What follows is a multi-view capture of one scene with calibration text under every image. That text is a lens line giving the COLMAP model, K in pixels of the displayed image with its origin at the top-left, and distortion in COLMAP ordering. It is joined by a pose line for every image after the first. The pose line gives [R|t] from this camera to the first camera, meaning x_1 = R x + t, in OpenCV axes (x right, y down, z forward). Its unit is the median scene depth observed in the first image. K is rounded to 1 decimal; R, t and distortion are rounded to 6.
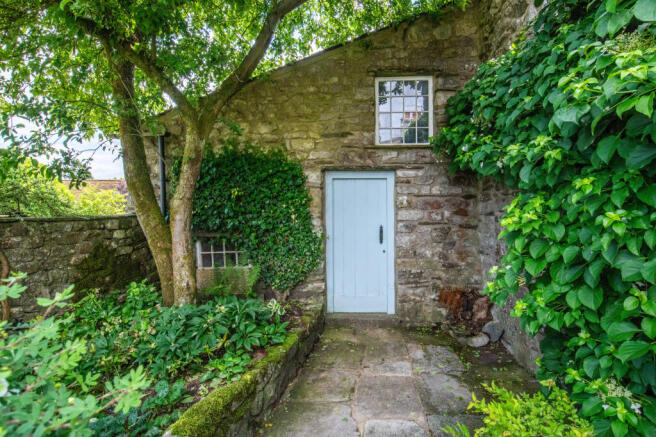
lens RADIAL K [[355.1, 0, 328.2], [0, 355.1, 217.9], [0, 0, 1]] dist [-0.001826, 0.000264]
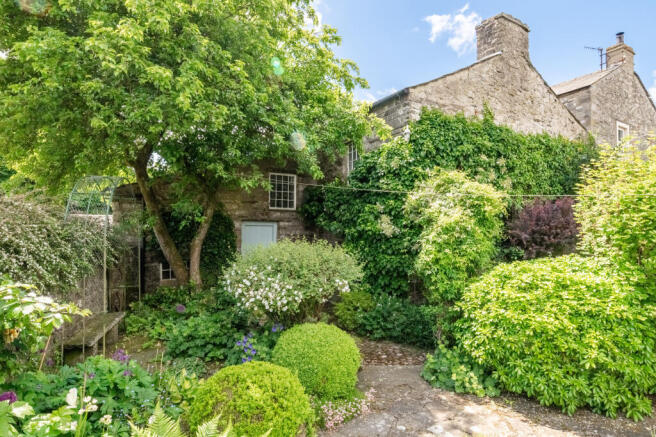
lens RADIAL K [[355.1, 0, 328.0], [0, 355.1, 219.6], [0, 0, 1]] dist [-0.001826, 0.000264]
pose [[0.850044, 0.028077, 0.525963, -0.598955], [0.004614, 0.998143, -0.060740, -0.028998], [-0.526692, 0.054059, 0.848336, -0.774972]]
